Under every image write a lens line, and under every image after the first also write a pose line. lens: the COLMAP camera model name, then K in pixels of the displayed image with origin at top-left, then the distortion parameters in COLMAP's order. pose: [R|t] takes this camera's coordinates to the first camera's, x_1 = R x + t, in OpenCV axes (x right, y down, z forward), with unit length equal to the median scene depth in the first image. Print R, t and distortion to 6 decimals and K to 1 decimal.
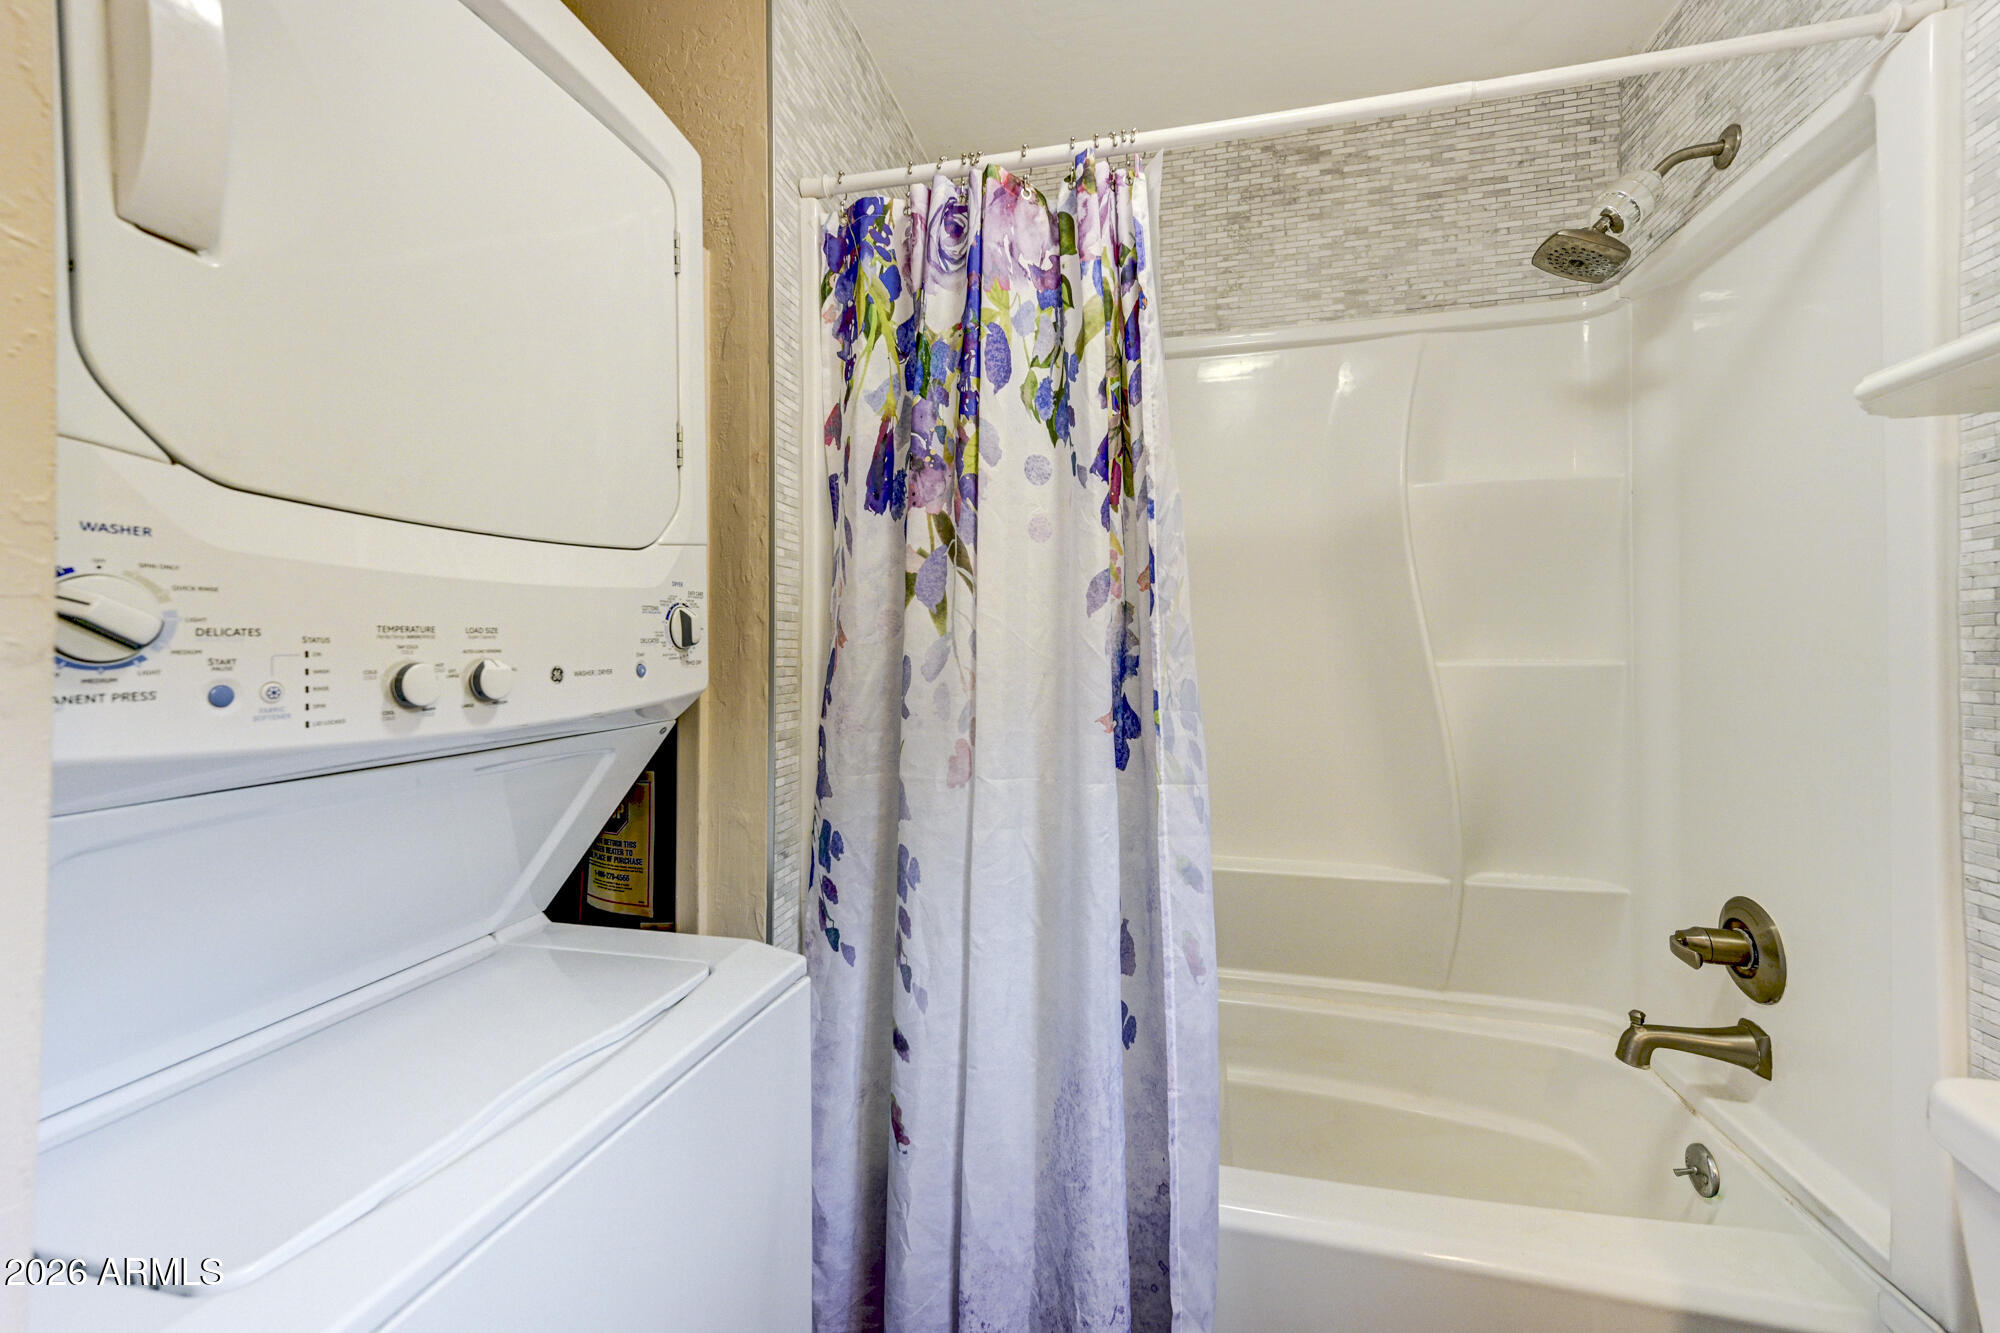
lens RADIAL K [[820.5, 0, 993.6], [0, 820.5, 639.5], [0, 0, 1]] dist [0.018592, 0.000206]
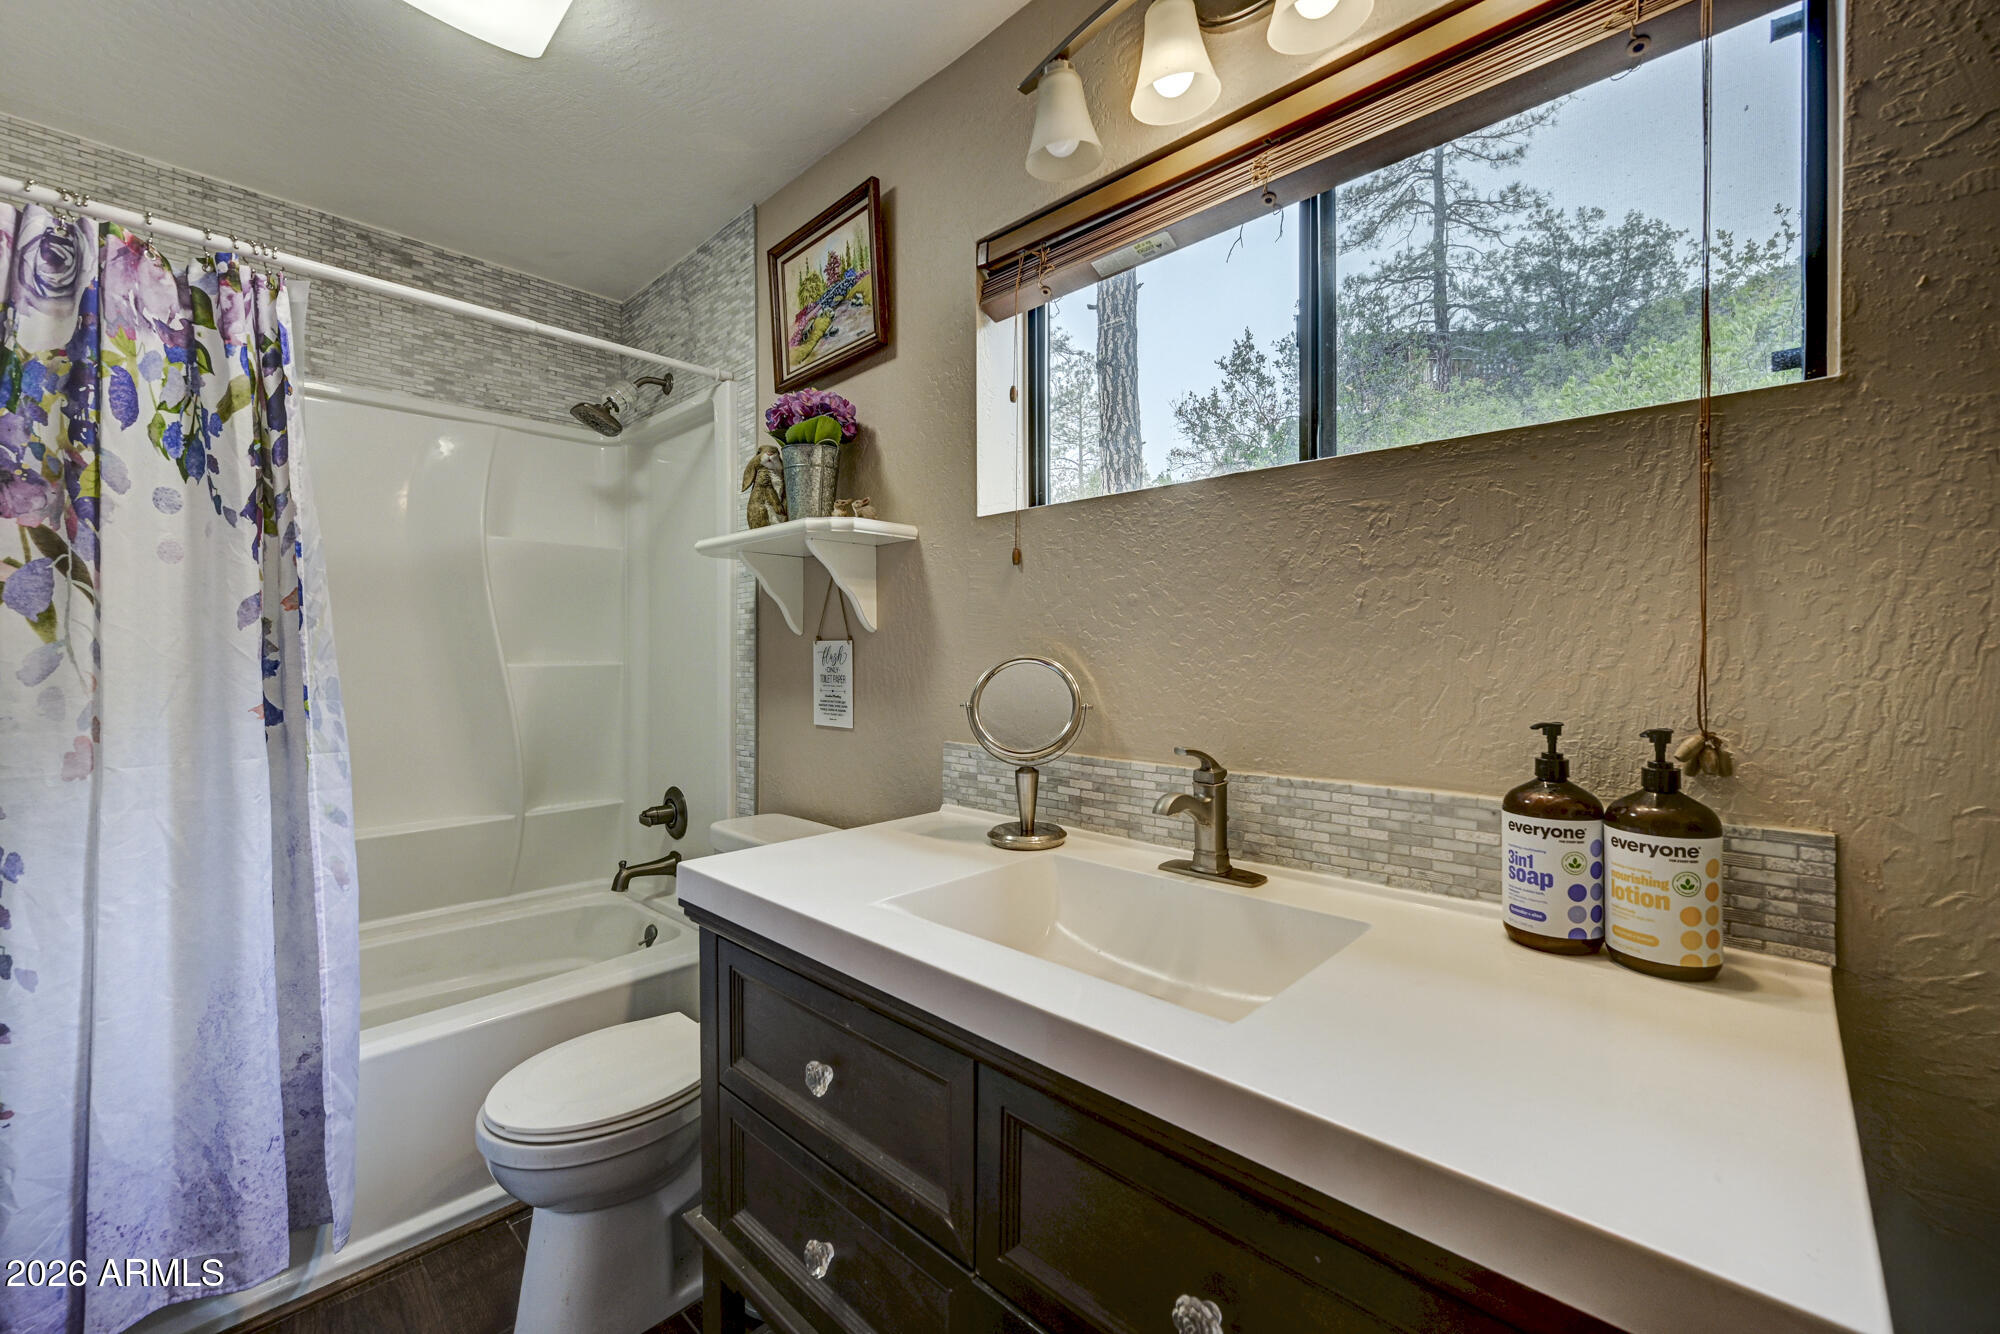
lens RADIAL K [[814.4, 0, 993.5], [0, 814.4, 650.4], [0, 0, 1]] dist [0.000141, 0.000894]
pose [[0.497311, 0.003223, 0.867566, -0.372022], [-0.005980, 0.999982, -0.000288, -0.001789], [-0.867552, -0.005045, 0.497322, -0.598112]]
